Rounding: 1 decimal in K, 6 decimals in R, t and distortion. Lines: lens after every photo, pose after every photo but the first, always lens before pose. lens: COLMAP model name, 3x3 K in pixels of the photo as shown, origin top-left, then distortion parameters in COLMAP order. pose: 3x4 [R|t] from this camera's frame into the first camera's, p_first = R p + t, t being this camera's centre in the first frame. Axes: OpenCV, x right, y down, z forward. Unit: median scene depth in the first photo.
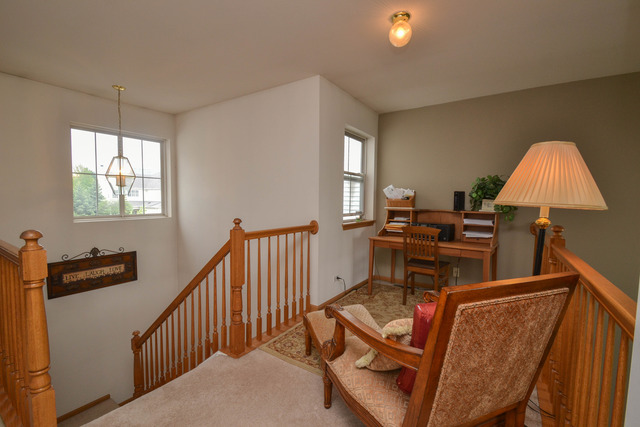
lens RADIAL K [[287.5, 0, 322.4], [0, 287.5, 214.4], [0, 0, 1]] dist [-0.010437, -0.002737]
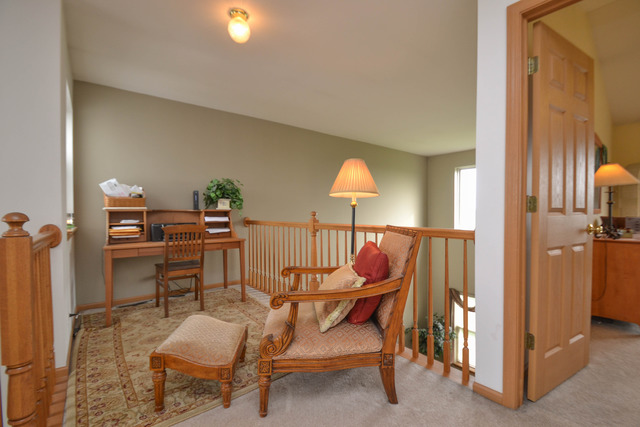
lens RADIAL K [[287.5, 0, 323.4], [0, 287.5, 215.9], [0, 0, 1]] dist [-0.010437, -0.002737]
pose [[0.303920, -0.026935, 0.952317, -0.362742], [0.060480, 0.998129, 0.008930, 0.028396], [-0.950776, 0.054882, 0.304981, 0.253563]]
